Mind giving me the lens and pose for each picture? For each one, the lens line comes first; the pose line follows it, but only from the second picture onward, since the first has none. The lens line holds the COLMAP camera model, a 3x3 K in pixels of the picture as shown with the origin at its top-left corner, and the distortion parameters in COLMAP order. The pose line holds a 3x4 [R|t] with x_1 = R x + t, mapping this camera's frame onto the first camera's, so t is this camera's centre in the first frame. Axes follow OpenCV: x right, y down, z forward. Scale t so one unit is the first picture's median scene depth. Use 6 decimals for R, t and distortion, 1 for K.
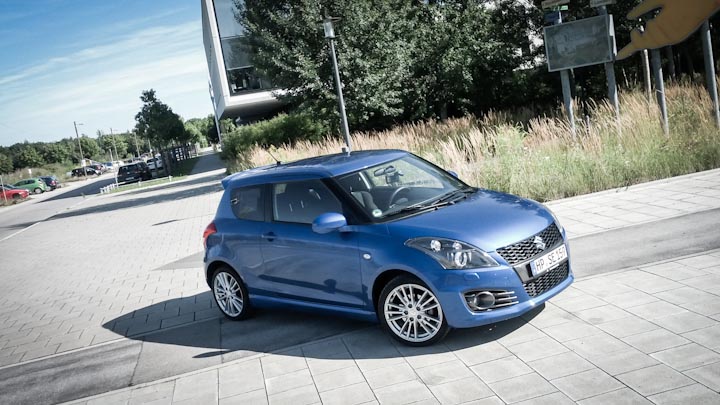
lens RADIAL K [[696.1, 0, 360.0], [0, 696.1, 202.5], [0, 0, 1]] dist [-0.002745, -0.118560]
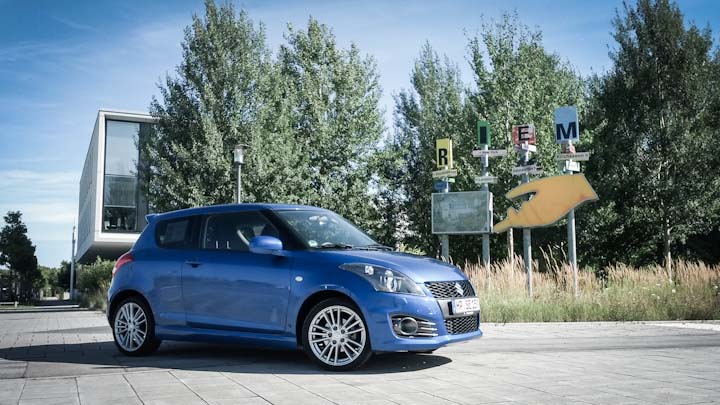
lens RADIAL K [[687.9, 0, 360.0], [0, 687.9, 202.5], [0, 0, 1]] dist [0.063069, -0.265115]
pose [[0.967160, 0.185965, 0.173259, -0.102413], [-0.133304, 0.951525, -0.277181, 0.245203], [-0.216406, 0.244983, 0.945067, -0.019567]]
